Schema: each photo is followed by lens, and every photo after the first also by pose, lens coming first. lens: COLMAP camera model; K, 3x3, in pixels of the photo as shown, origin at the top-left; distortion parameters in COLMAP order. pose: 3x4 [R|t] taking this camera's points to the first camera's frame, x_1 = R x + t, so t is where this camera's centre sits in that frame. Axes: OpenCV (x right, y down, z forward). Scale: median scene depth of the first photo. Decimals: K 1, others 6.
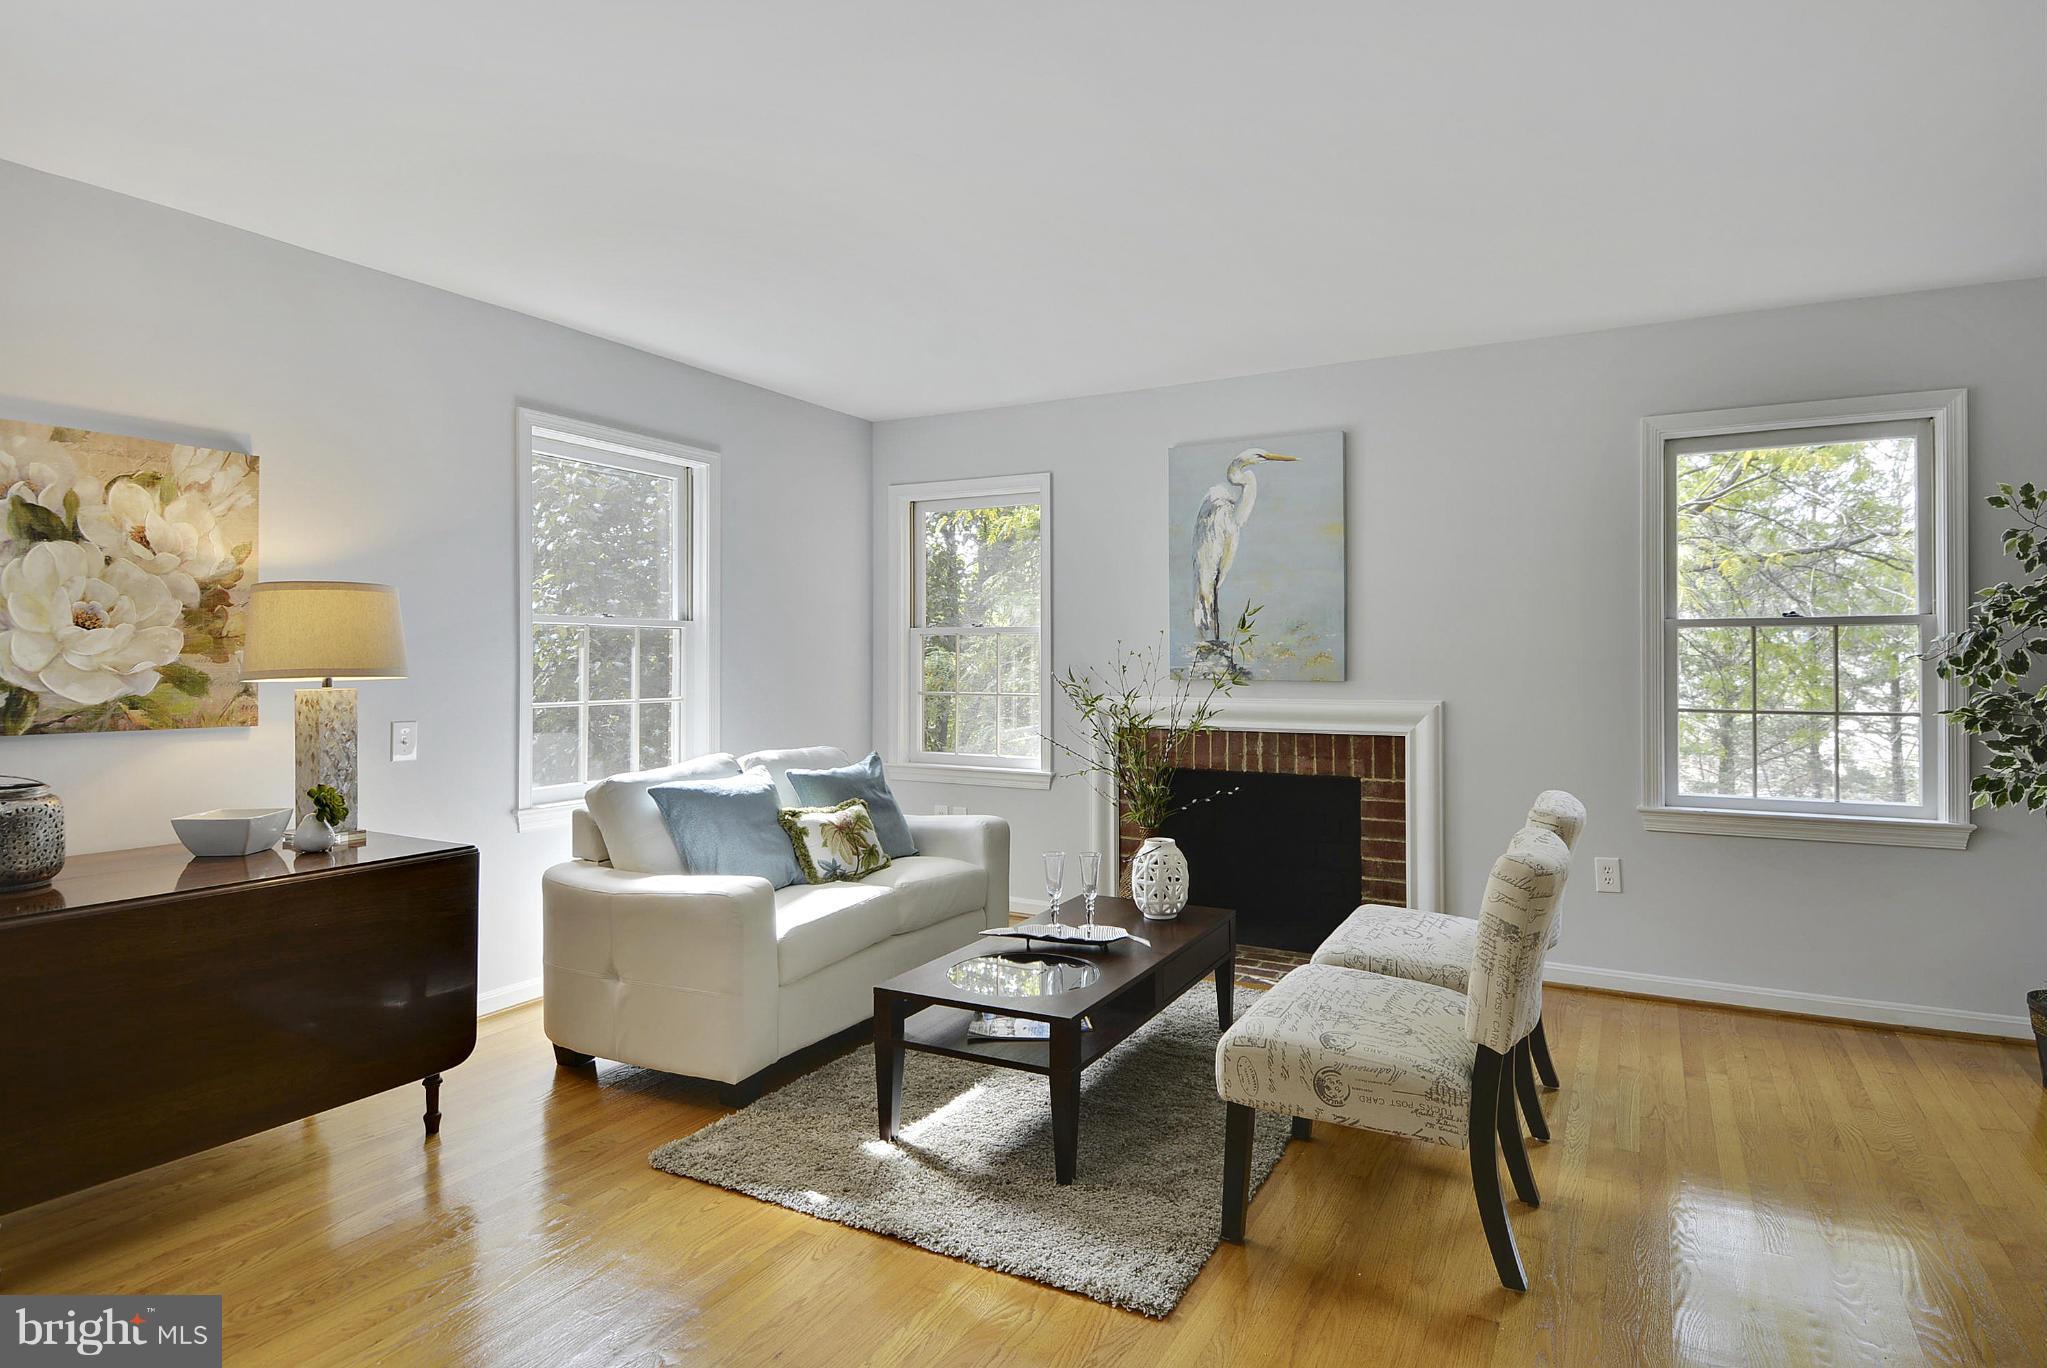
lens RADIAL K [[1083.9, 0, 1086.7], [0, 1083.9, 656.1], [0, 0, 1]] dist [0.067505, -0.072429]
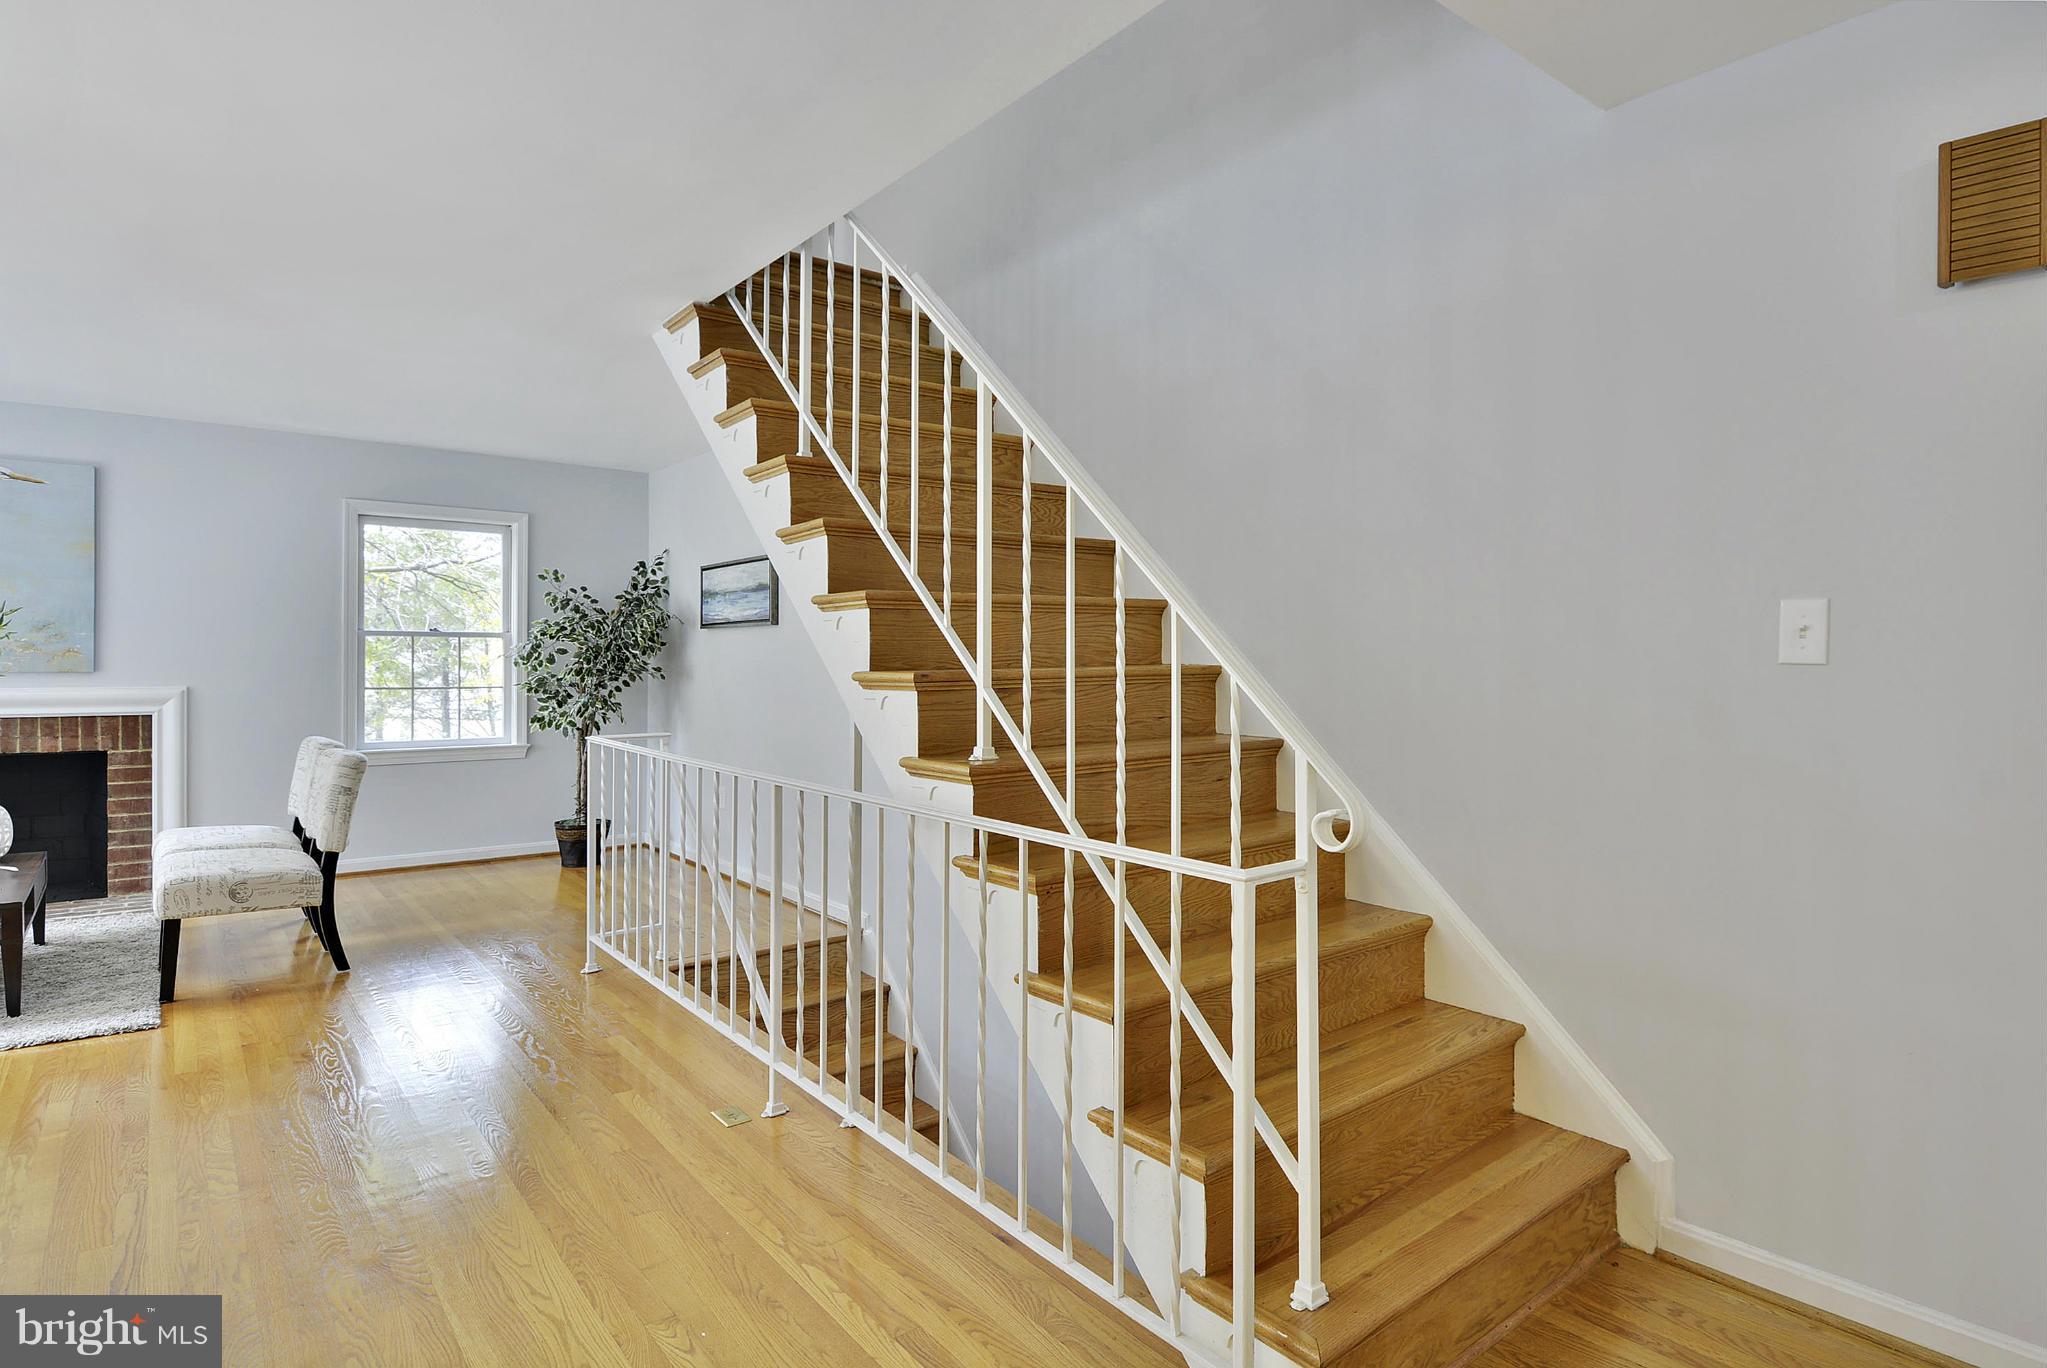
lens RADIAL K [[1077.3, 0, 1075.8], [0, 1077.3, 661.2], [0, 0, 1]] dist [0.001423, -0.026334]
pose [[0.388496, 0.002002, 0.921448, -0.431605], [-0.011074, 0.999936, 0.002496, -0.004099], [-0.921384, -0.011173, 0.388493, -0.474947]]
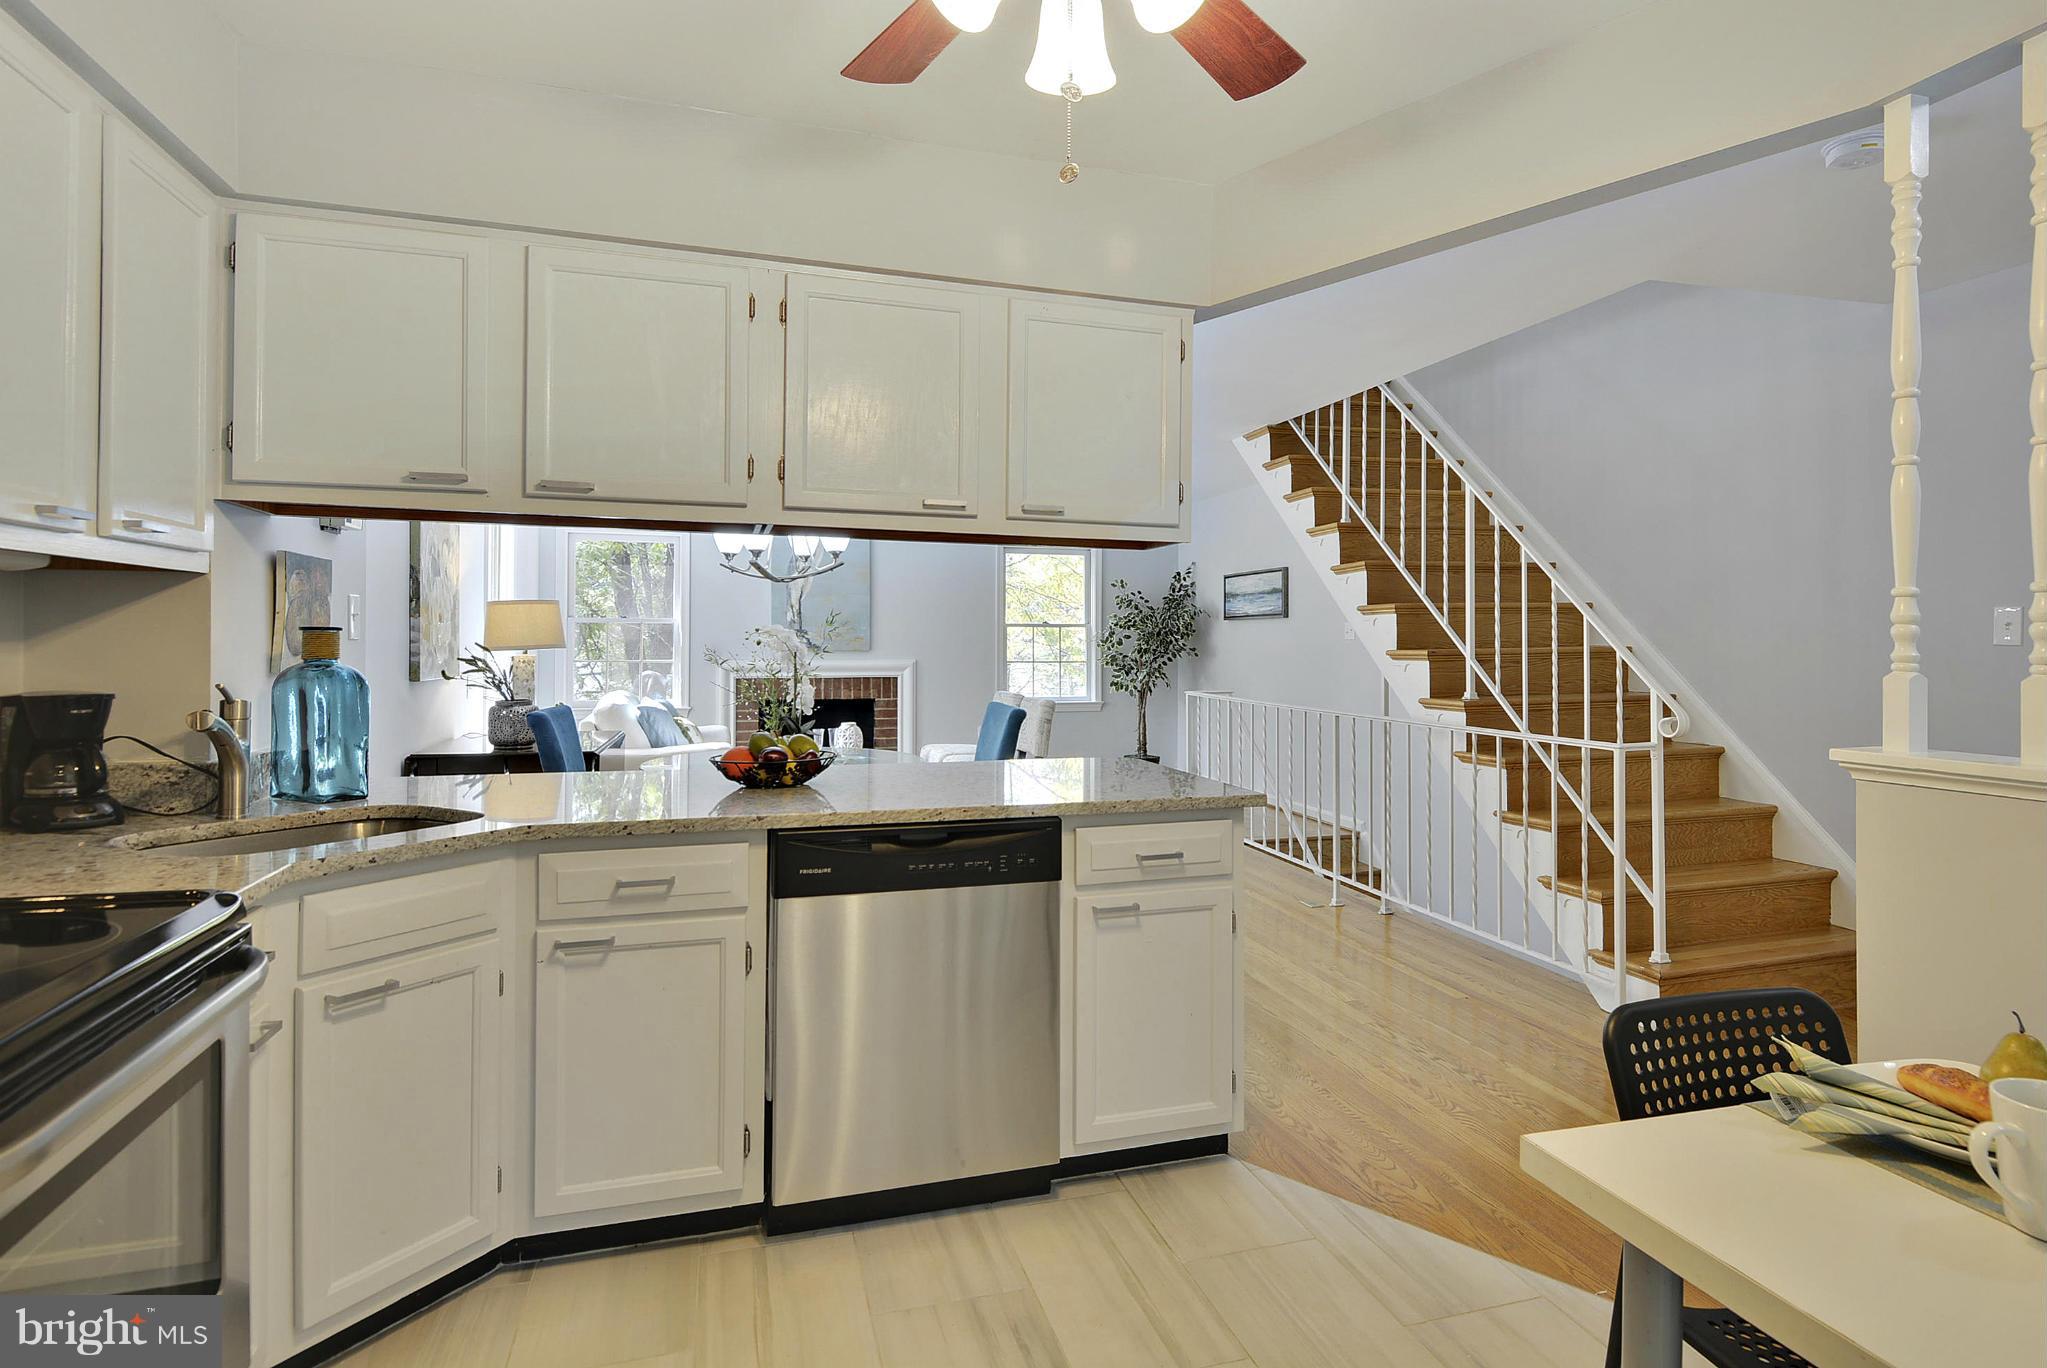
lens RADIAL K [[1073.4, 0, 1035.6], [0, 1073.4, 635.6], [0, 0, 1]] dist [0.002345, 0.000020]
pose [[0.728671, 0.004651, 0.684848, -0.911455], [-0.006706, 0.999977, 0.000343, -0.007845], [-0.684831, -0.004843, 0.728686, -0.663259]]
